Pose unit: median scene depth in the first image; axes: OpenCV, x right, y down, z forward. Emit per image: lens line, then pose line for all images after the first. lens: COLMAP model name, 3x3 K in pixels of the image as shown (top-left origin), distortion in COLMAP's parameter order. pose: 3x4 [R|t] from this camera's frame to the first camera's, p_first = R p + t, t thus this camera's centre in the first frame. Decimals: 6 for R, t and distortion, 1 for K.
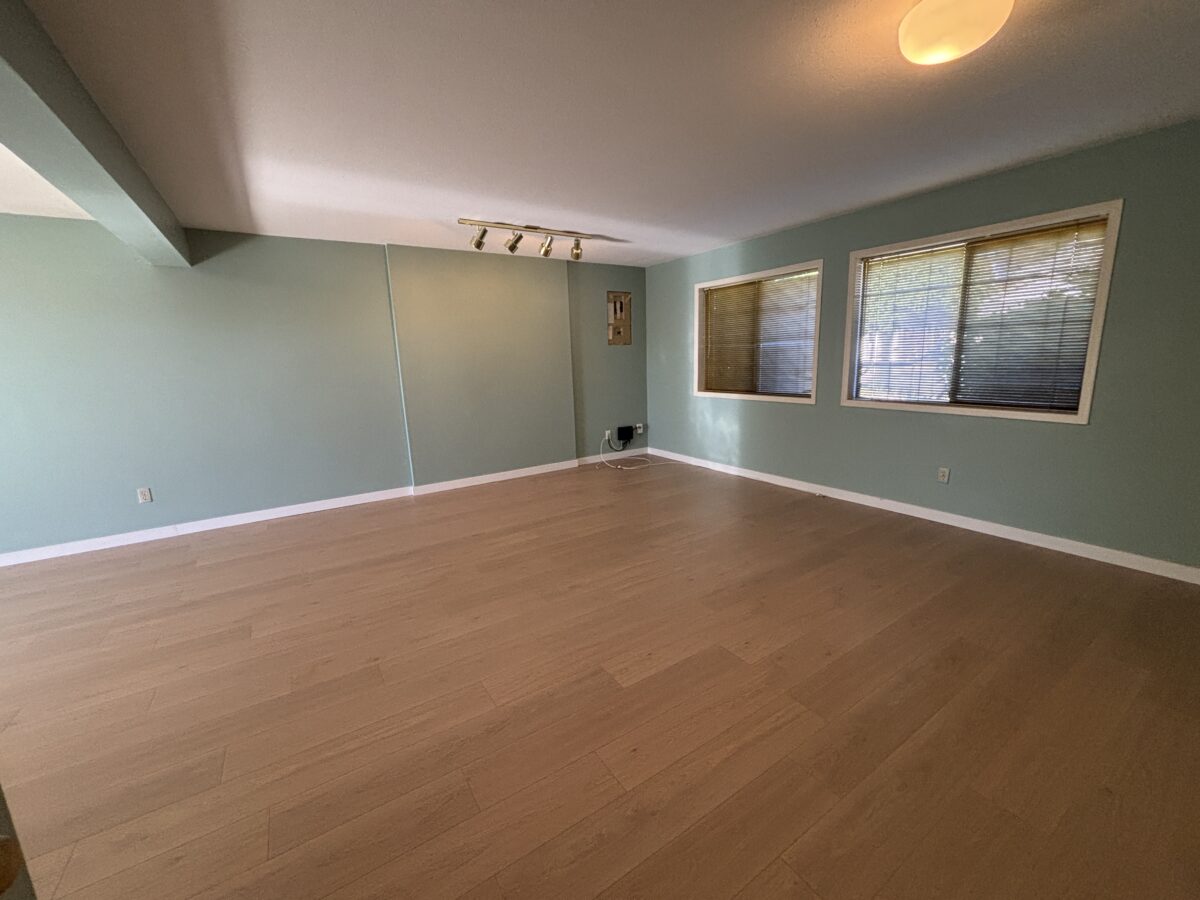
lens RADIAL K [[480.4, 0, 600.0], [0, 480.4, 449.5], [0, 0, 1]] dist [-0.007483, 0.005259]
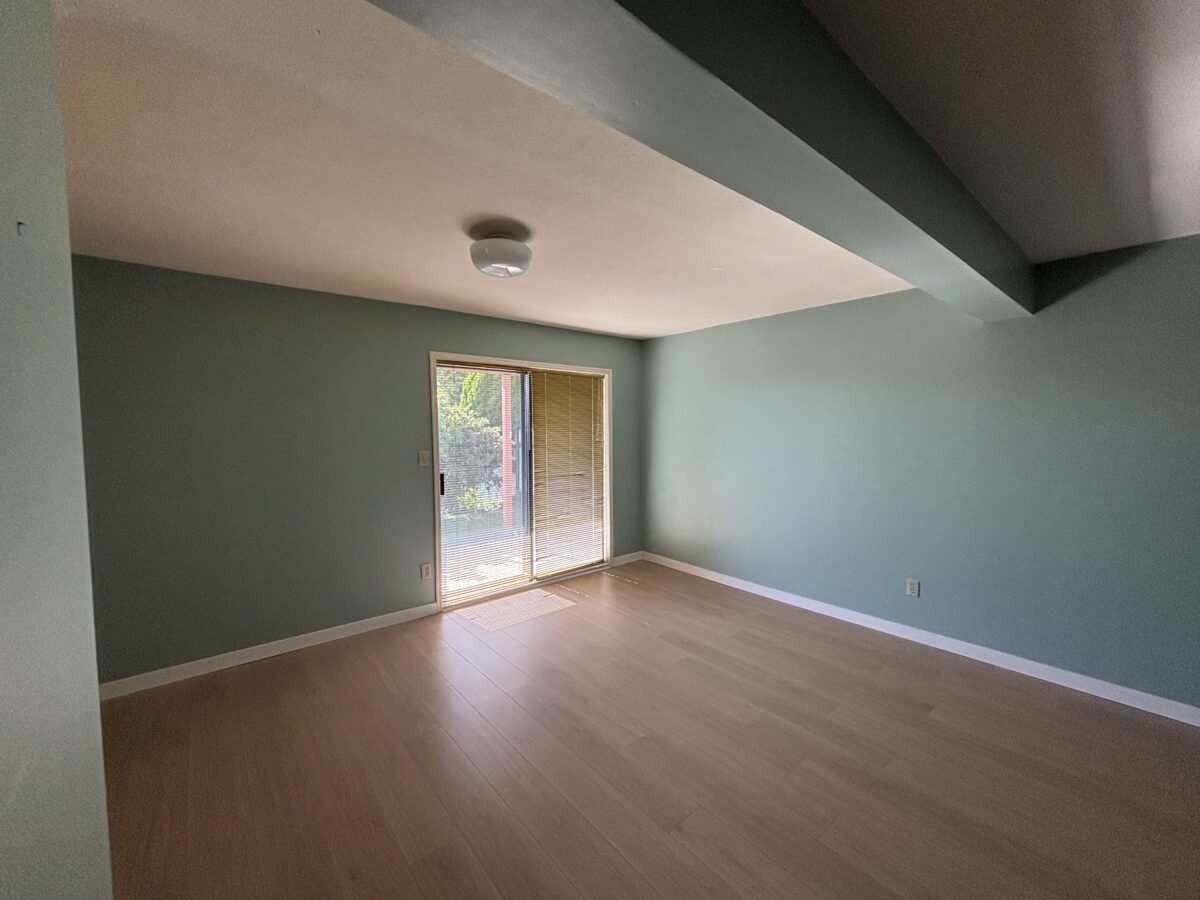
lens RADIAL K [[480.4, 0, 600.0], [0, 480.4, 449.5], [0, 0, 1]] dist [-0.007483, 0.005259]
pose [[0.110450, 0.095468, -0.989286, -0.218449], [-0.193037, 0.978482, 0.072874, -0.126423], [0.974955, 0.182920, 0.126502, 0.351234]]
